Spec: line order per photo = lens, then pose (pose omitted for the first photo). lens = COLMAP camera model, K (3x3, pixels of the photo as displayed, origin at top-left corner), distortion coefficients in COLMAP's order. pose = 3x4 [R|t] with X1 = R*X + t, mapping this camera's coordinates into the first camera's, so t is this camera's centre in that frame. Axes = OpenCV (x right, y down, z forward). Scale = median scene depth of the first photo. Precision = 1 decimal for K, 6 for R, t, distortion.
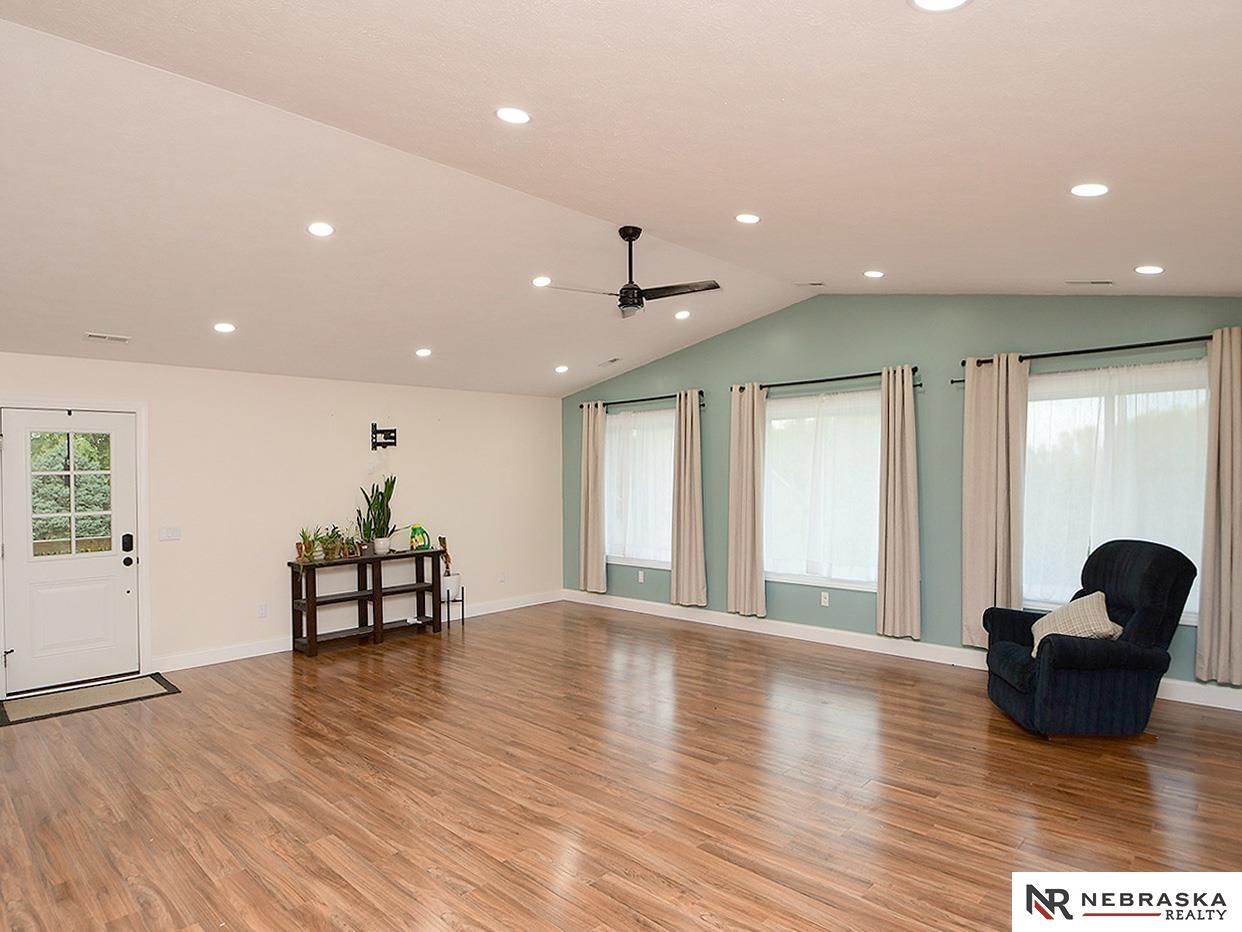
lens RADIAL K [[678.2, 0, 621.0], [0, 678.2, 466.0], [0, 0, 1]] dist [-0.021196, 0.002678]
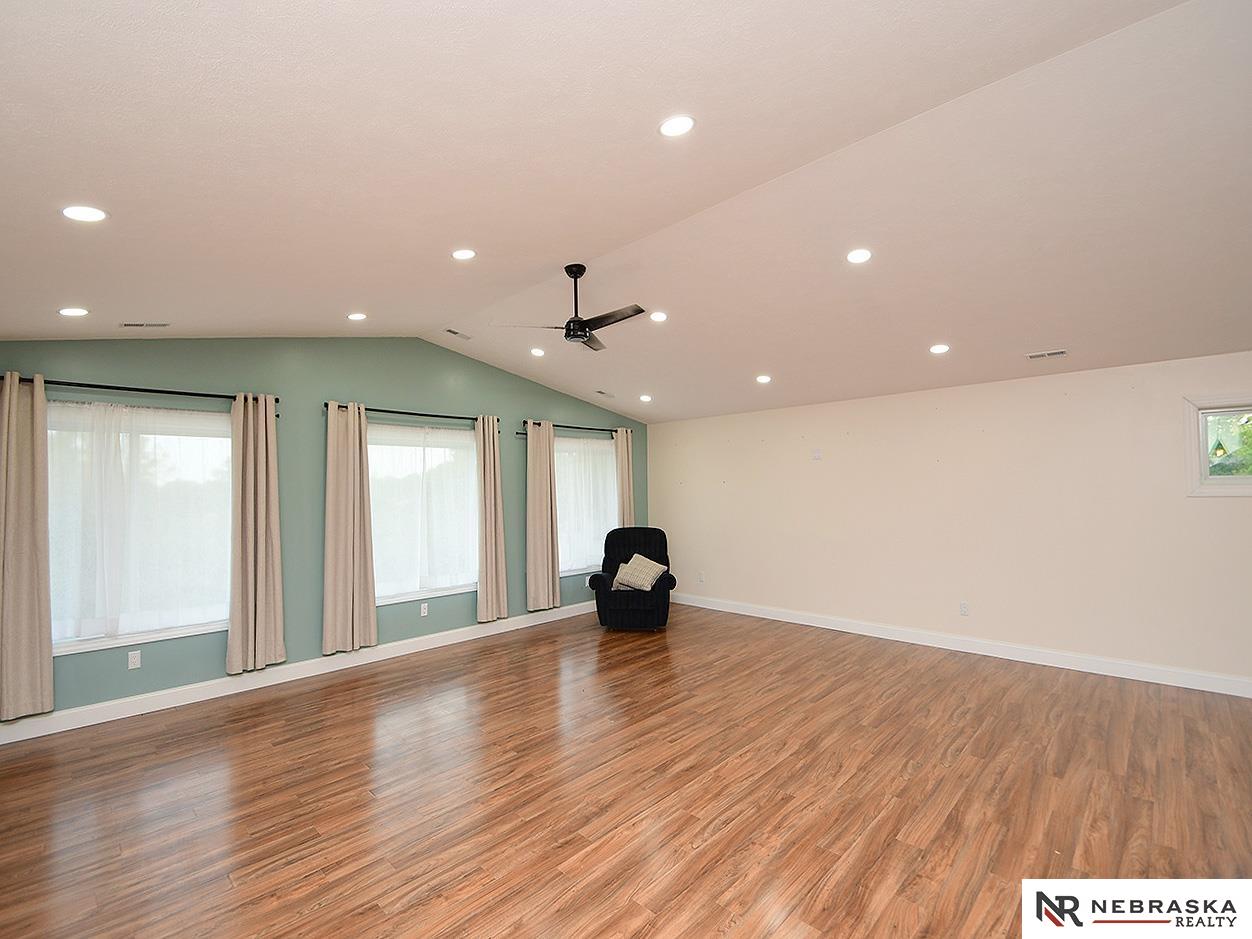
lens RADIAL K [[549.9, 0, 626.0], [0, 549.9, 469.5], [0, 0, 1]] dist [0.026049, -0.015943]
pose [[0.037834, 0.047834, 0.998139, -0.852718], [0.003888, 0.998839, -0.048014, 0.015144], [-0.999276, 0.005697, 0.037604, 0.888620]]
